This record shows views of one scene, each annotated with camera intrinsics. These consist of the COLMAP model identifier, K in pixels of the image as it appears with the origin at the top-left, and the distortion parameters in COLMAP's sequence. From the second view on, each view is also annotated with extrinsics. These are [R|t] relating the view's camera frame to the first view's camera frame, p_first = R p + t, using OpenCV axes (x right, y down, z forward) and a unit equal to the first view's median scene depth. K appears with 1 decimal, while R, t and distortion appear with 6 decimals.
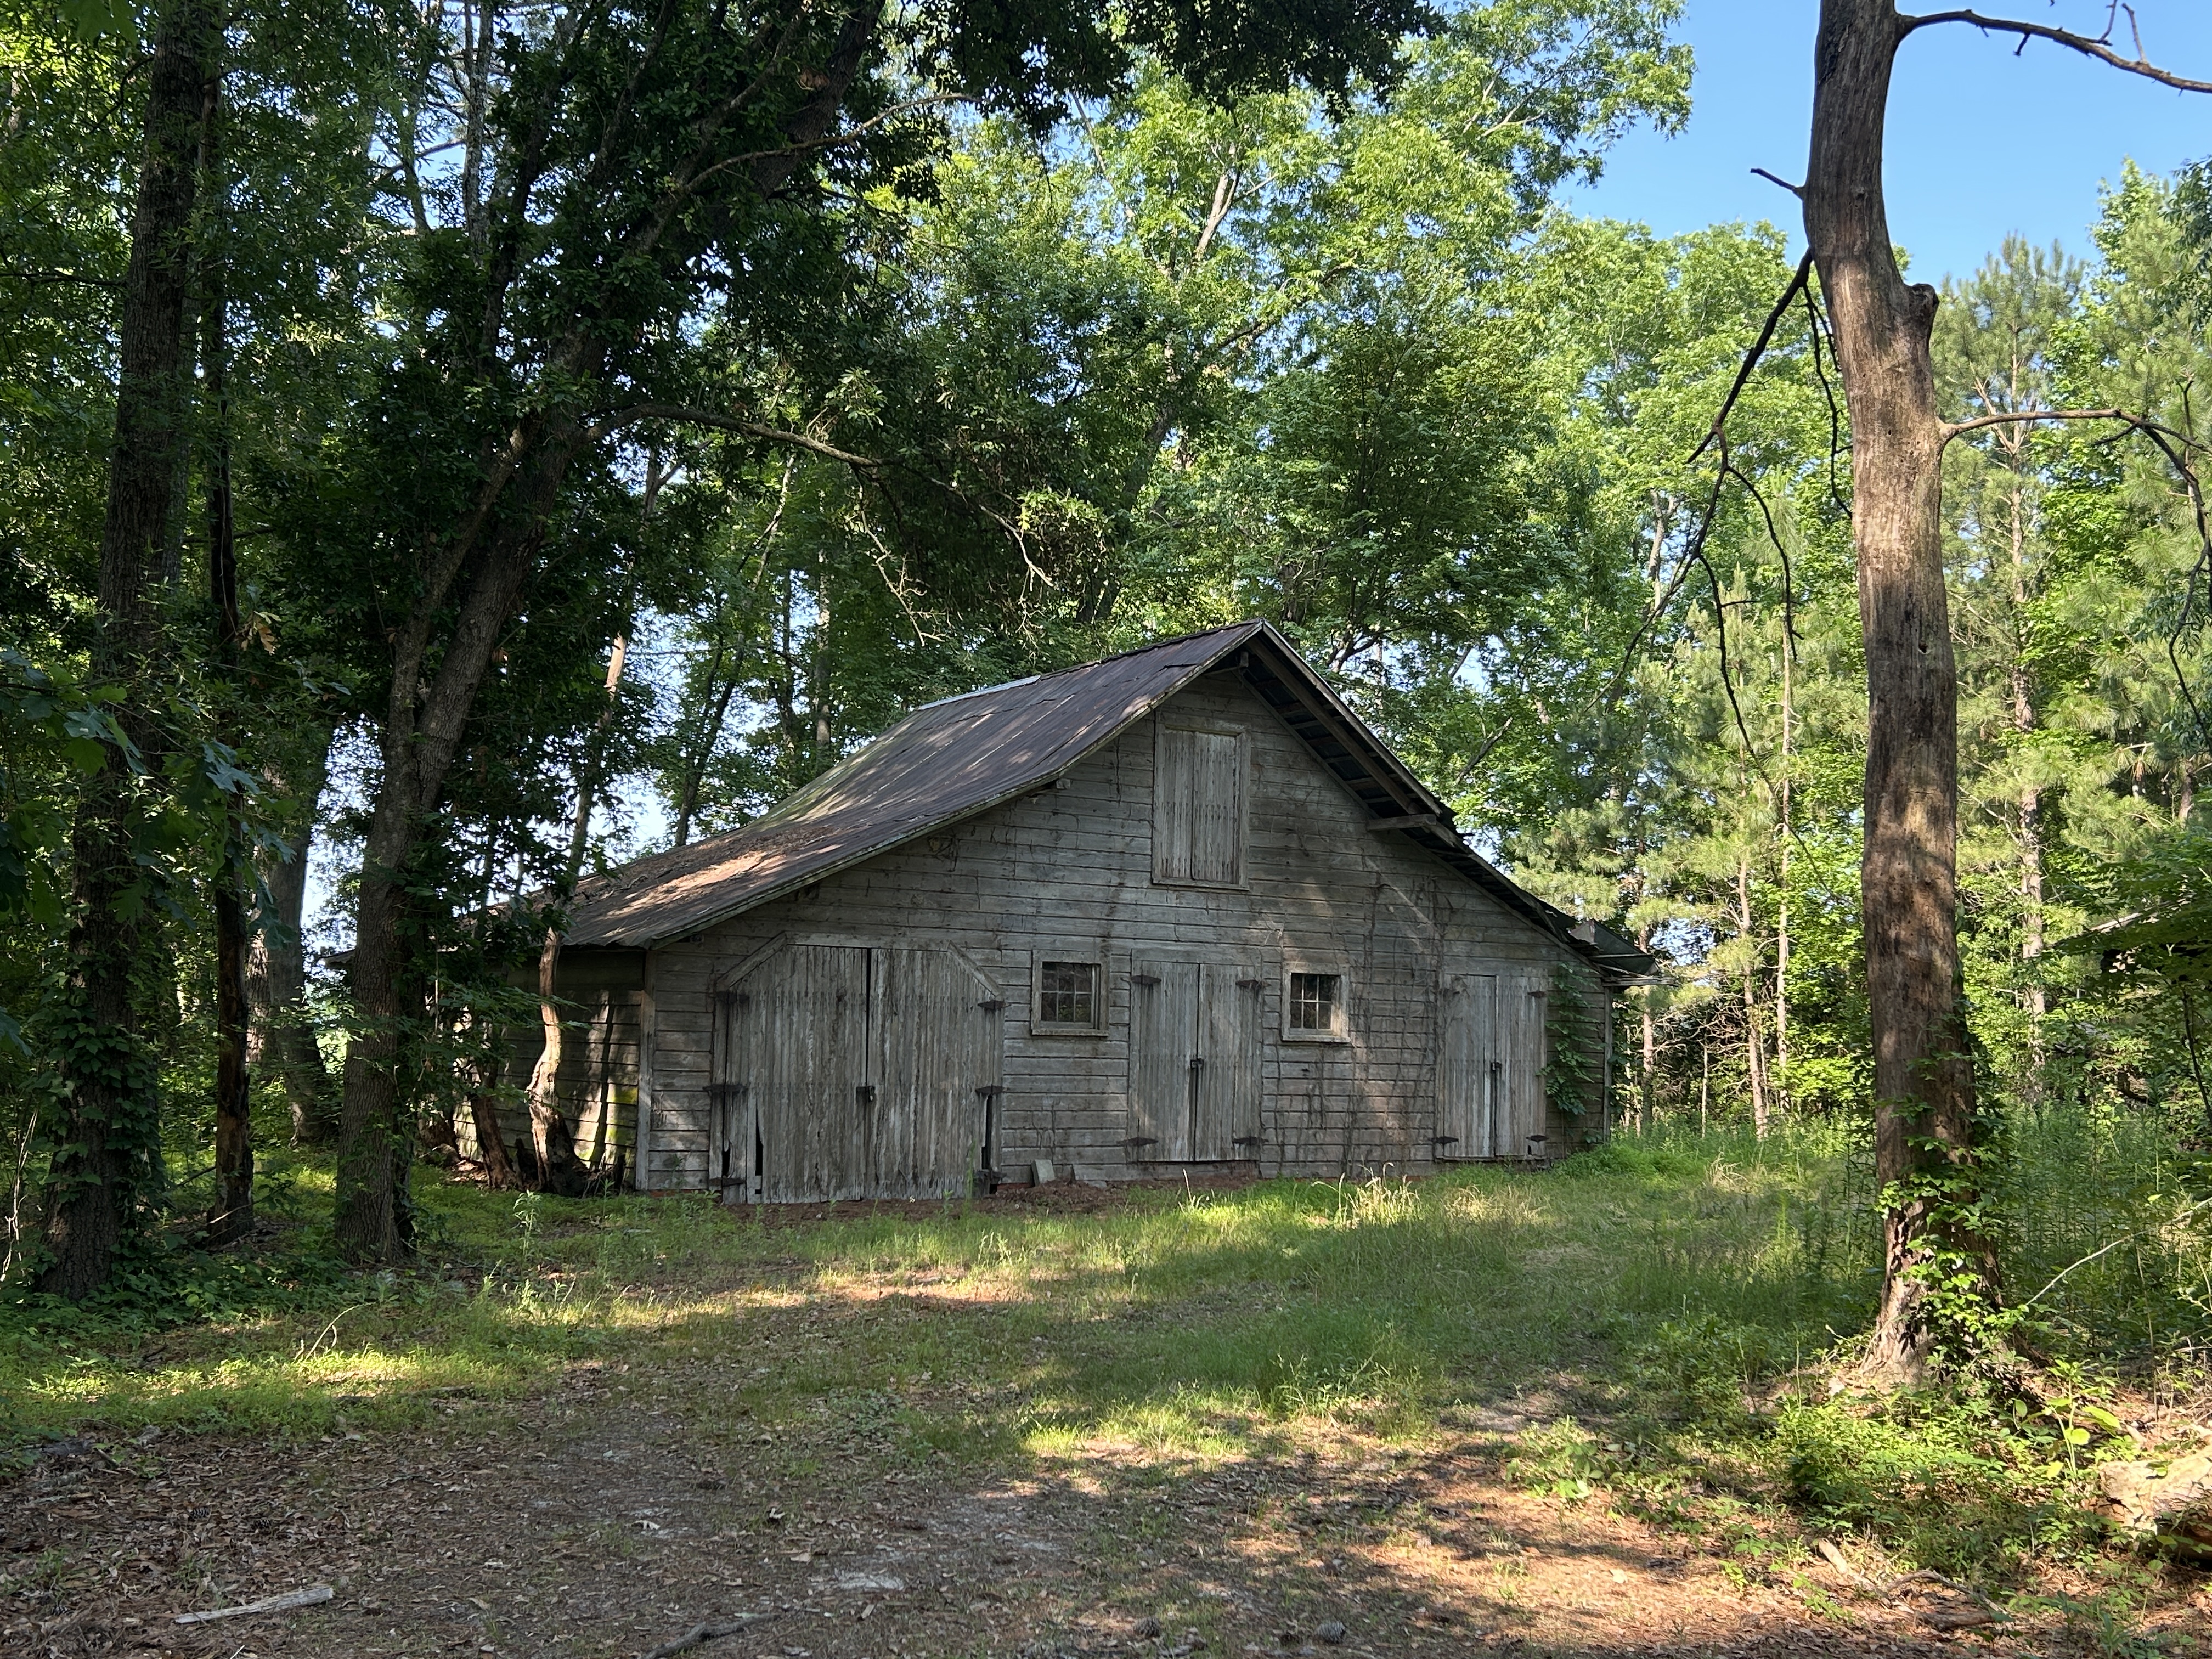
lens RADIAL K [[2183.1, 0, 1106.0], [0, 2183.1, 829.5], [0, 0, 1]] dist [0.188302, -0.615821]
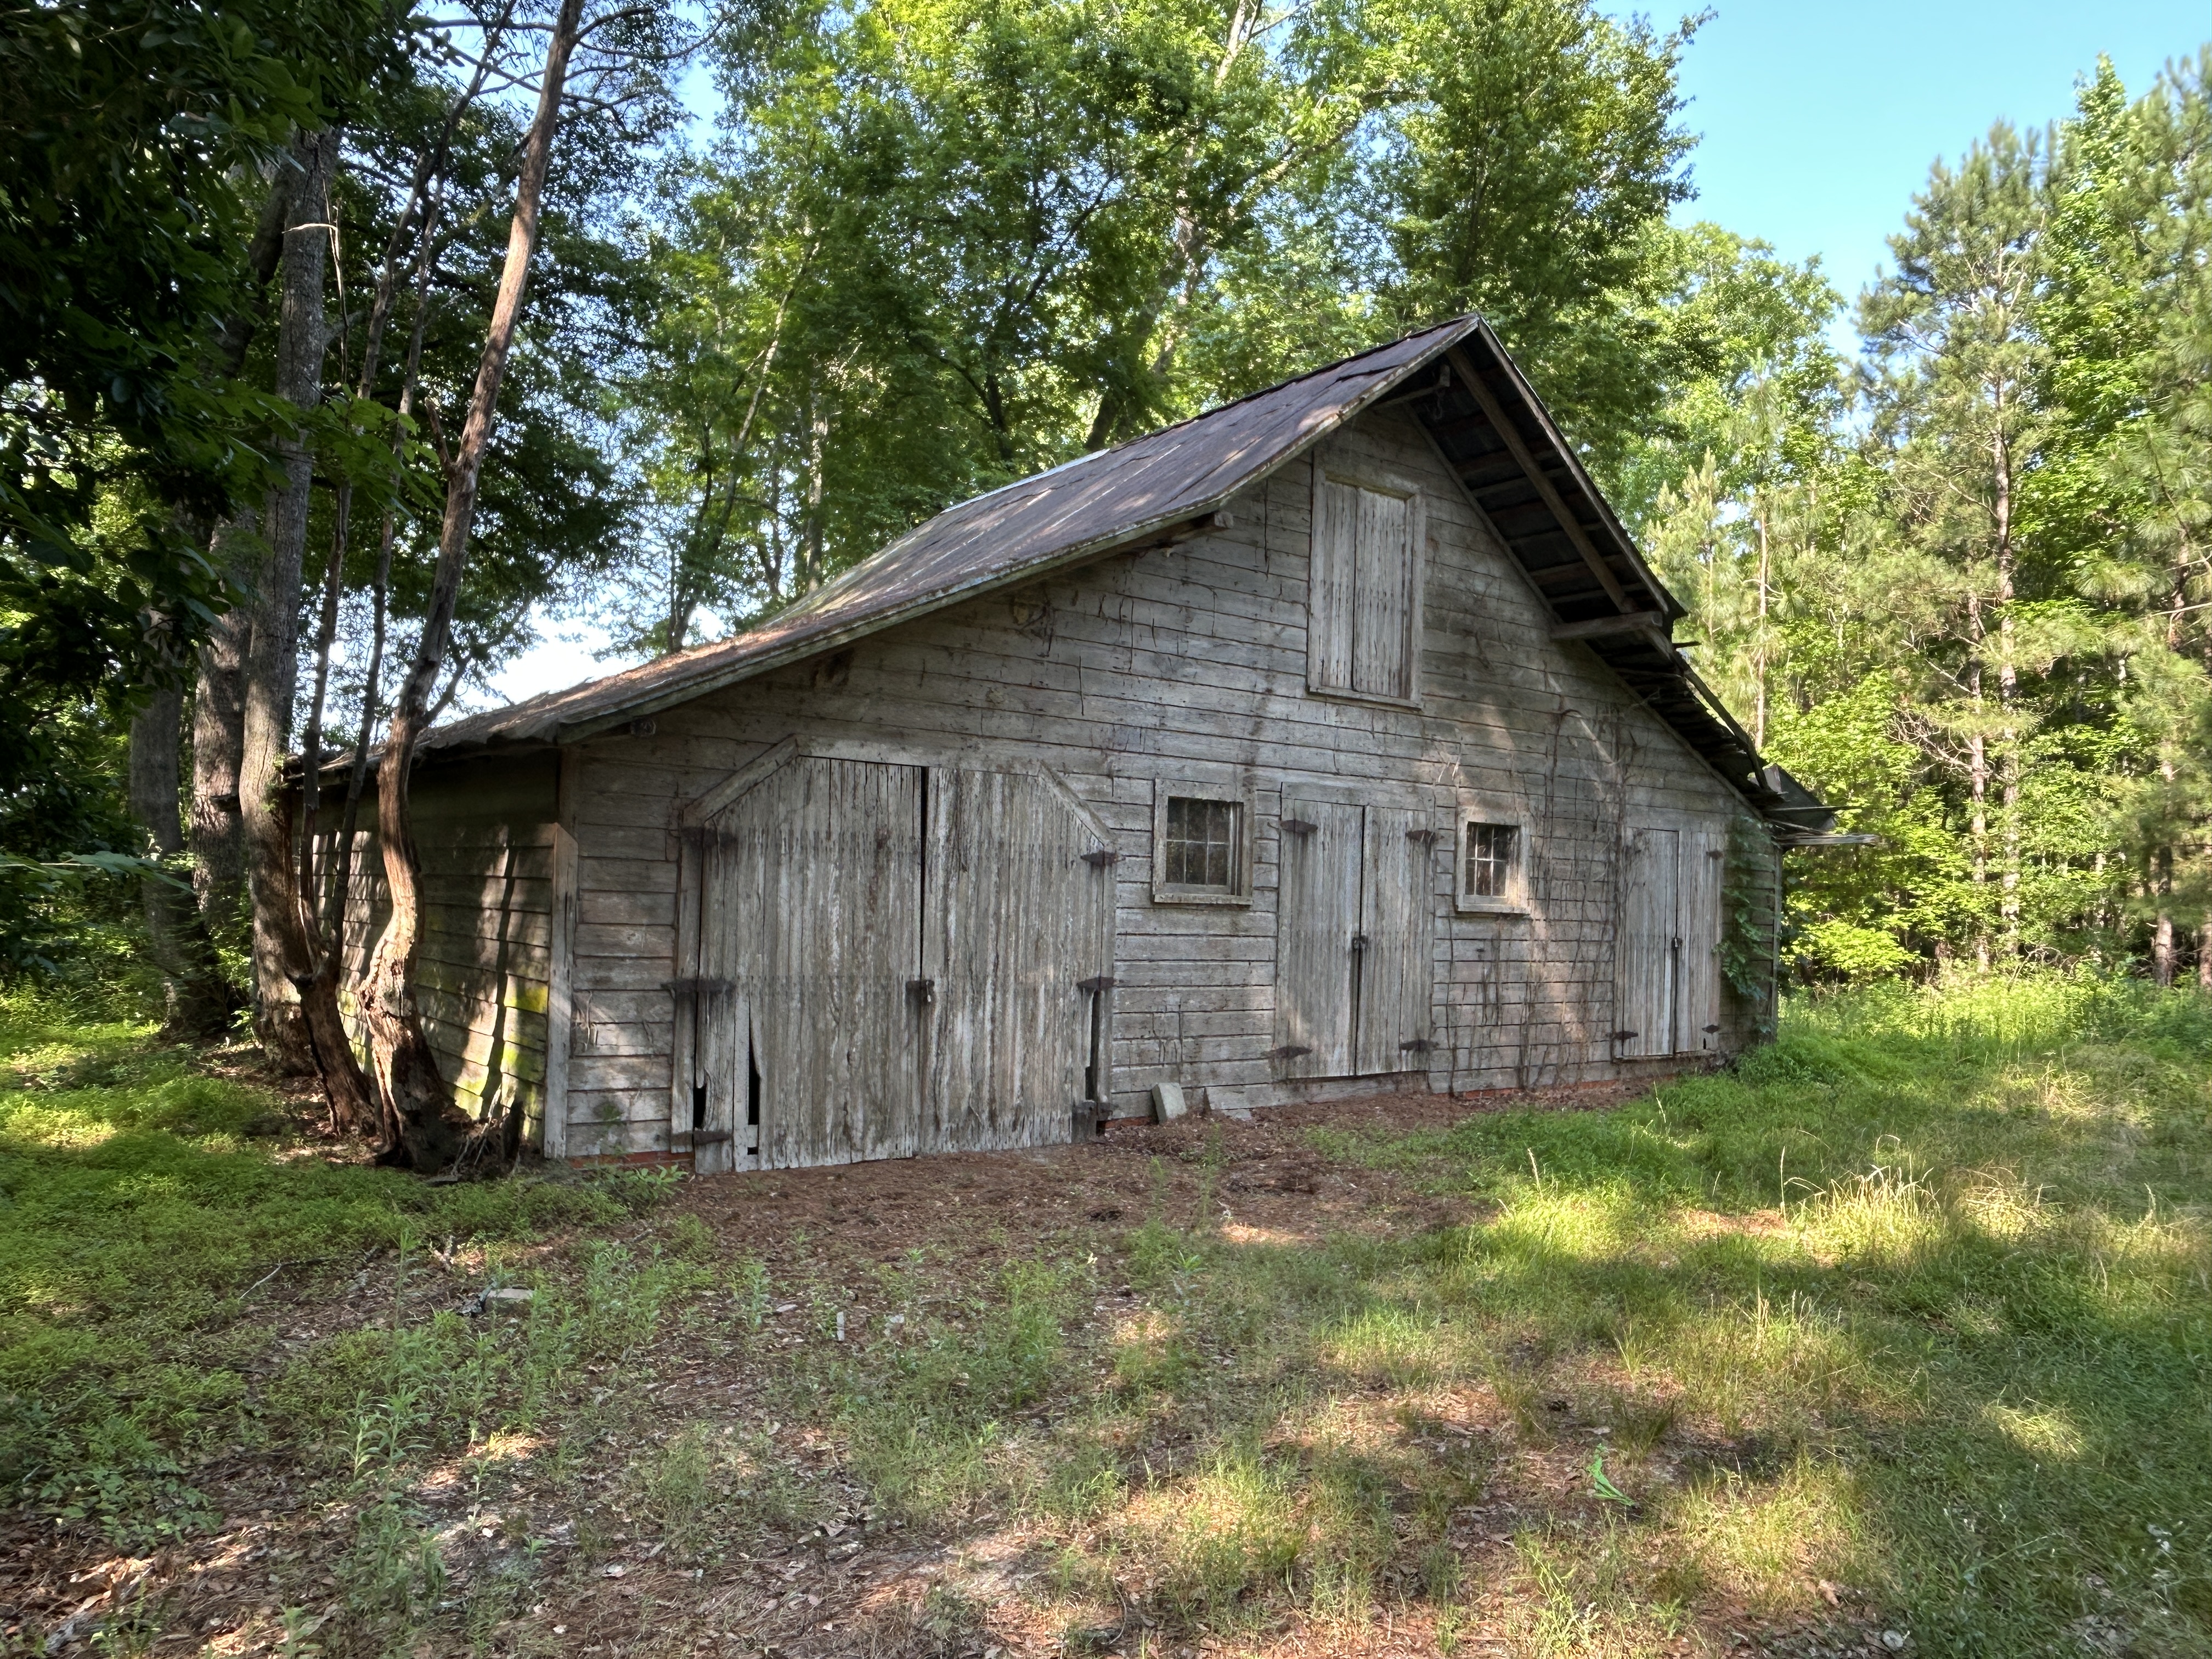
lens RADIAL K [[1559.6, 0, 1106.0], [0, 1559.6, 829.5], [0, 0, 1]] dist [0.000748, 0.003785]
pose [[0.997326, 0.009538, 0.072461, -0.081311], [-0.013101, 0.998719, 0.048866, 0.045697], [-0.071902, -0.049685, 0.996173, 0.497742]]
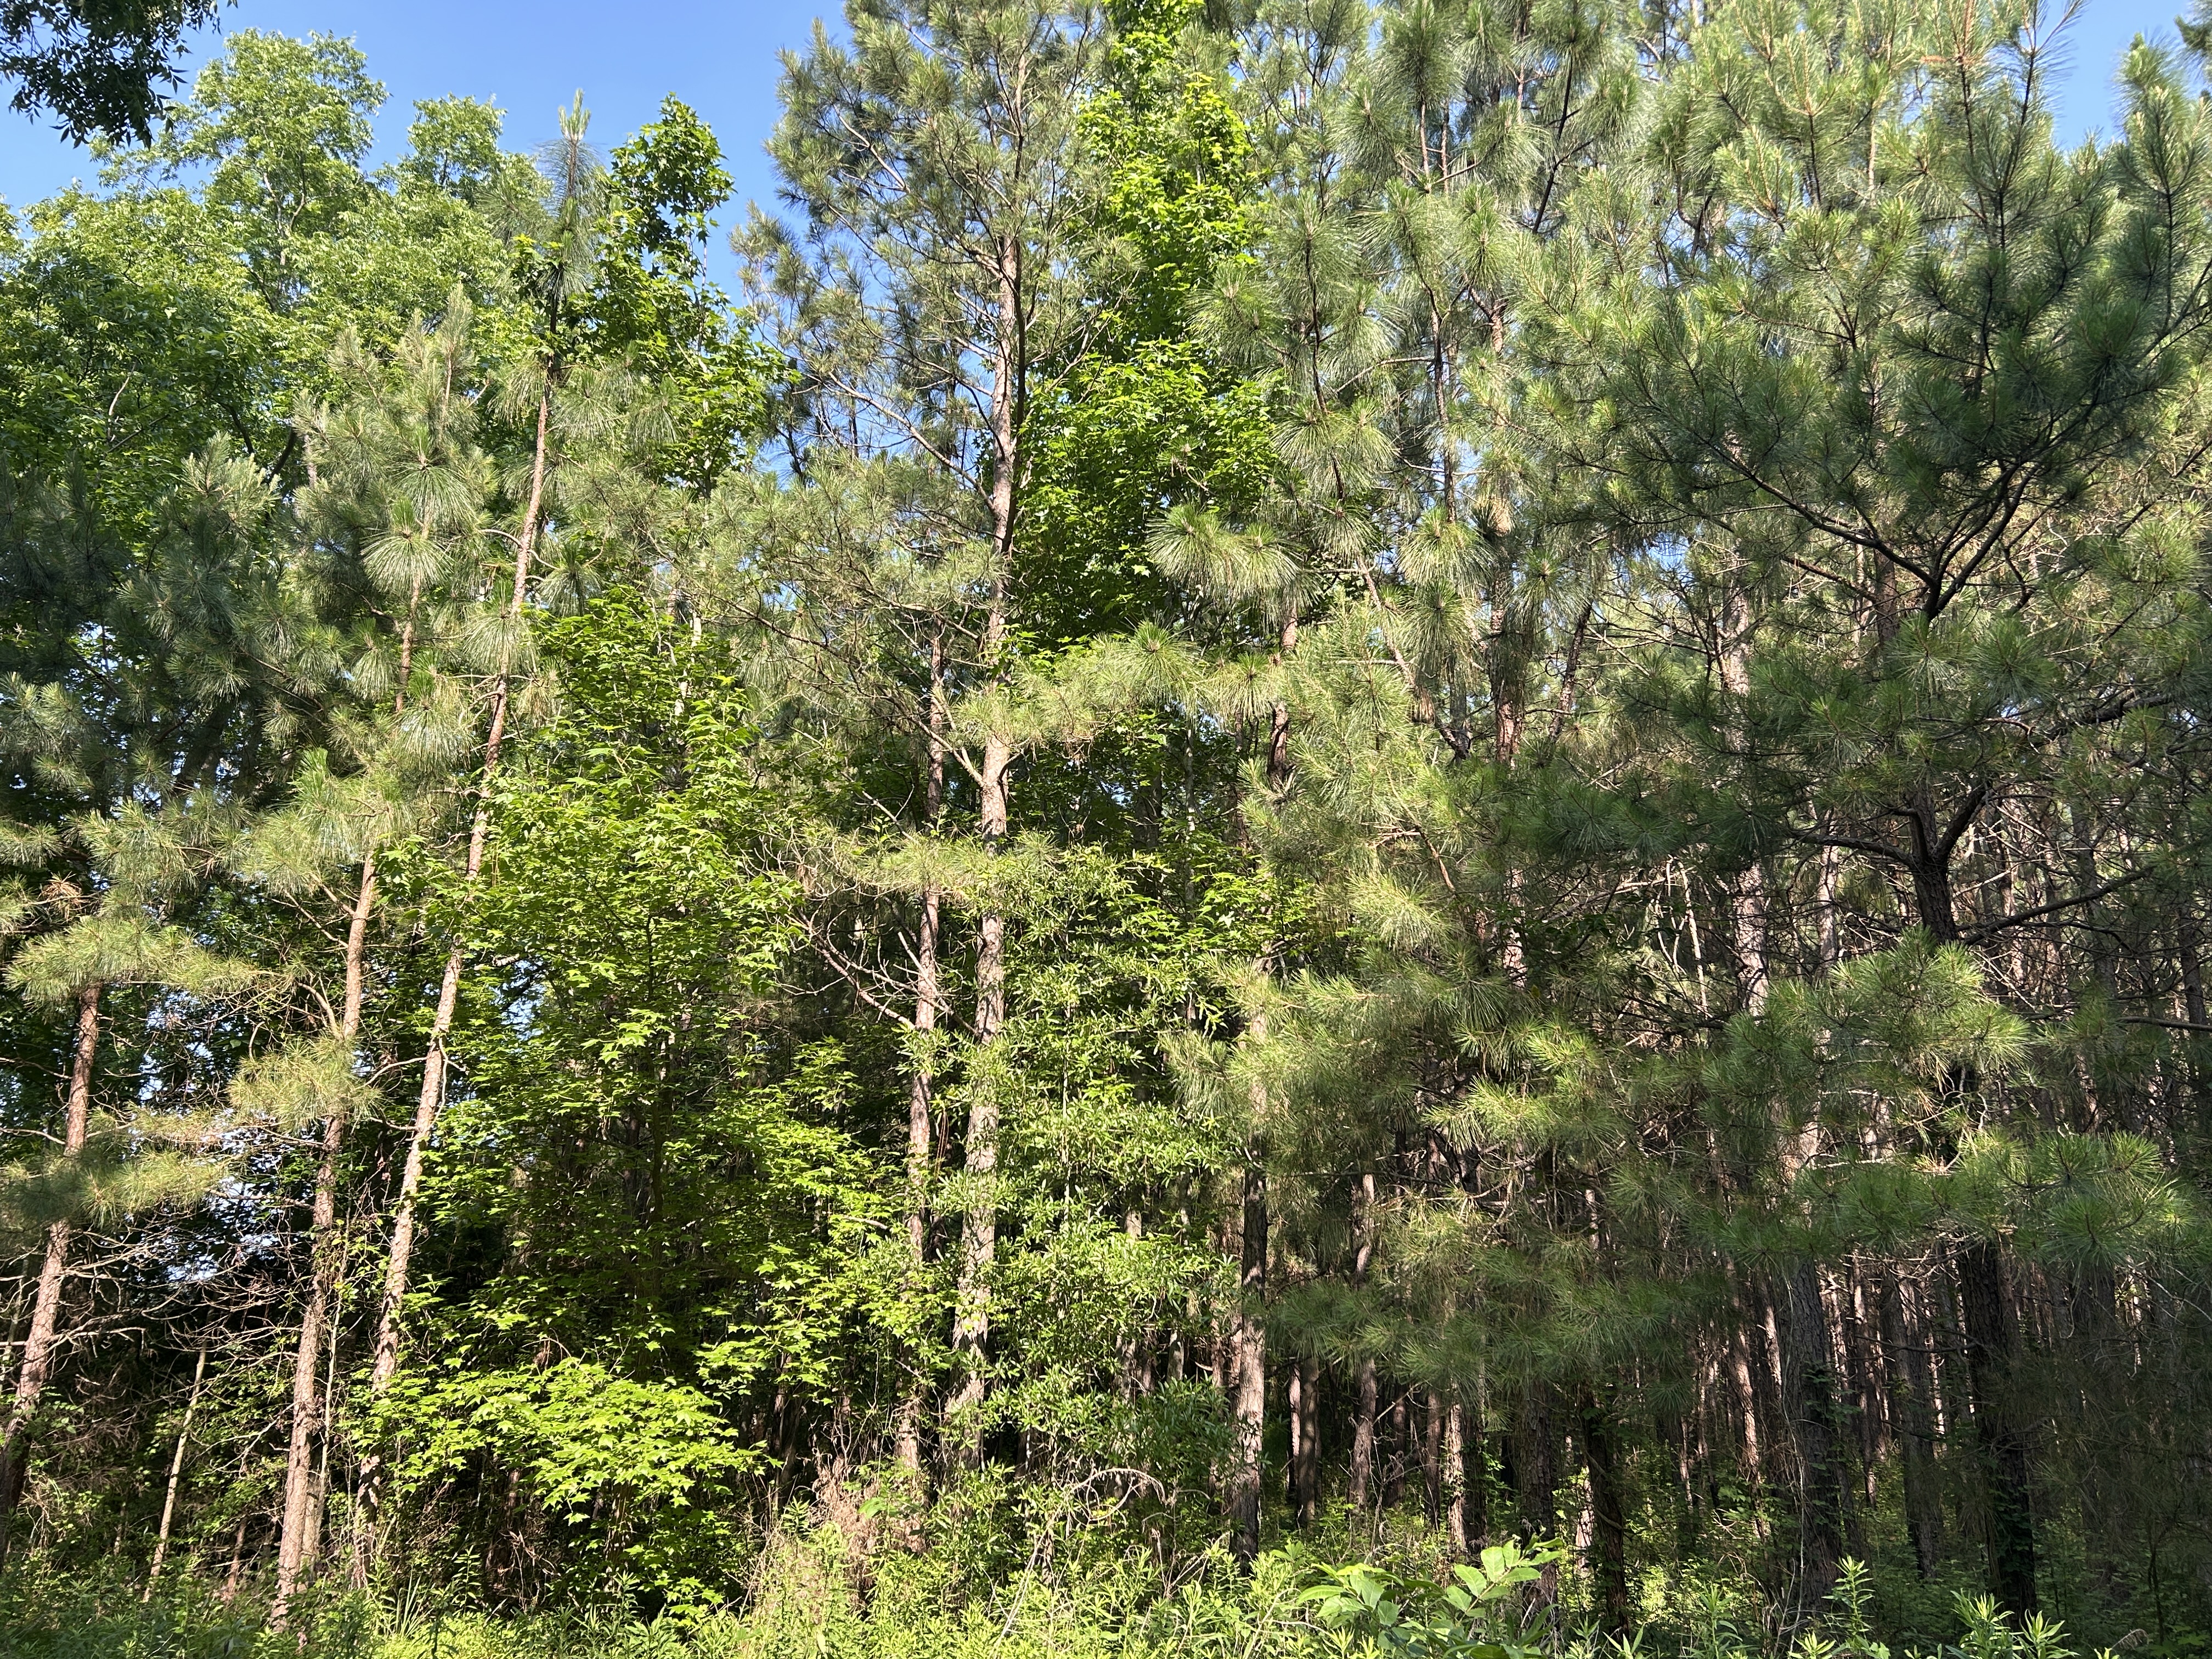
lens RADIAL K [[1657.9, 0, 1106.0], [0, 1657.9, 829.5], [0, 0, 1]] dist [0.005388, -0.000899]
pose [[0.767984, 0.198047, 0.609080, 0.344425], [-0.076106, 0.972471, -0.220245, 0.109964], [-0.635931, 0.122790, 0.761915, 1.140100]]
